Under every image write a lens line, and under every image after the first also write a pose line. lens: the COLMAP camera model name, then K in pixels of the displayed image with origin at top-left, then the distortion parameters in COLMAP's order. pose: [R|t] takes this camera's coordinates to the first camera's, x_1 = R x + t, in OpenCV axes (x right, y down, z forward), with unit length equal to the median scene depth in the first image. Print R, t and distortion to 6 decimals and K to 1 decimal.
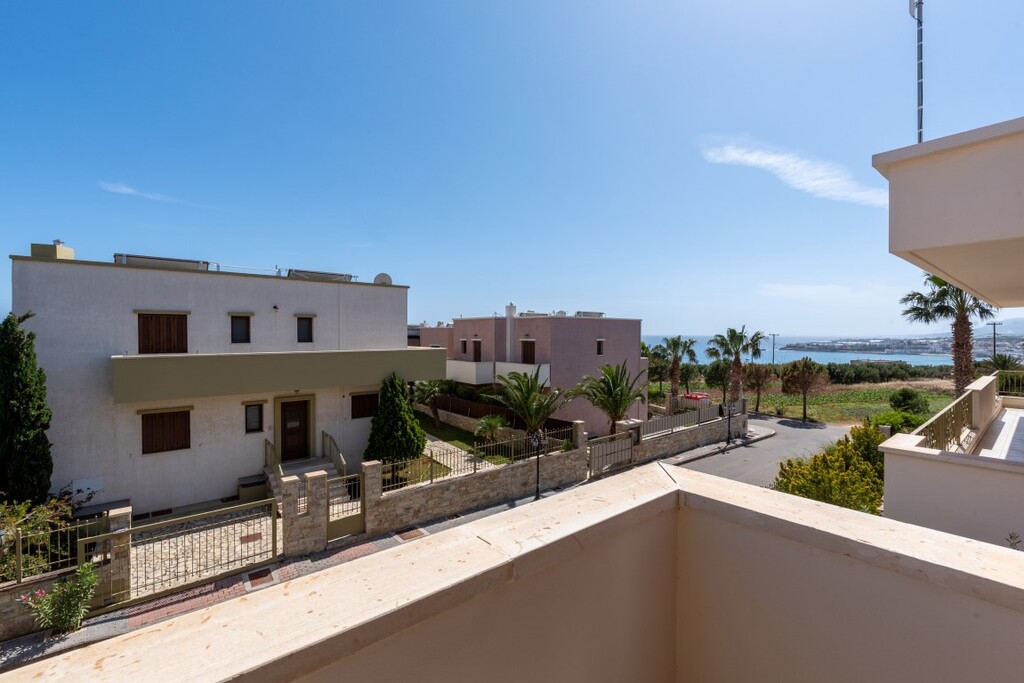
lens RADIAL K [[436.2, 0, 512.0], [0, 436.2, 341.5], [0, 0, 1]] dist [0.001372, -0.000105]
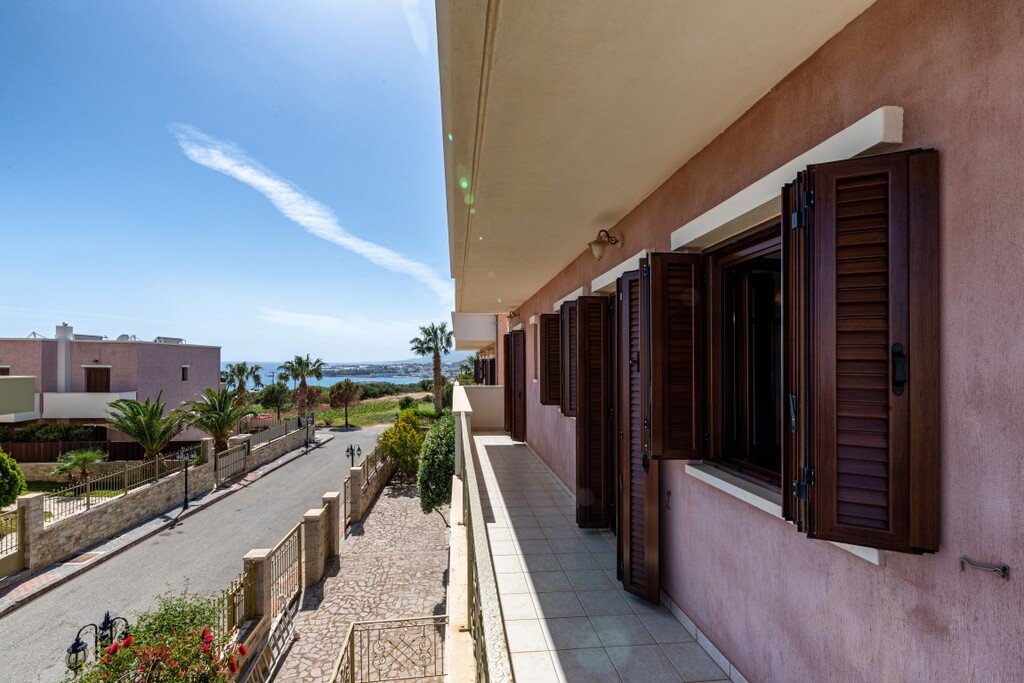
lens RADIAL K [[444.0, 0, 510.7], [0, 444.0, 362.2], [0, 0, 1]] dist [0.000540, 0.000006]
pose [[0.536537, 0.003564, 0.843869, -0.269534], [0.006157, 0.999948, -0.008138, 0.000309], [-0.843854, 0.009562, 0.536487, -0.189127]]
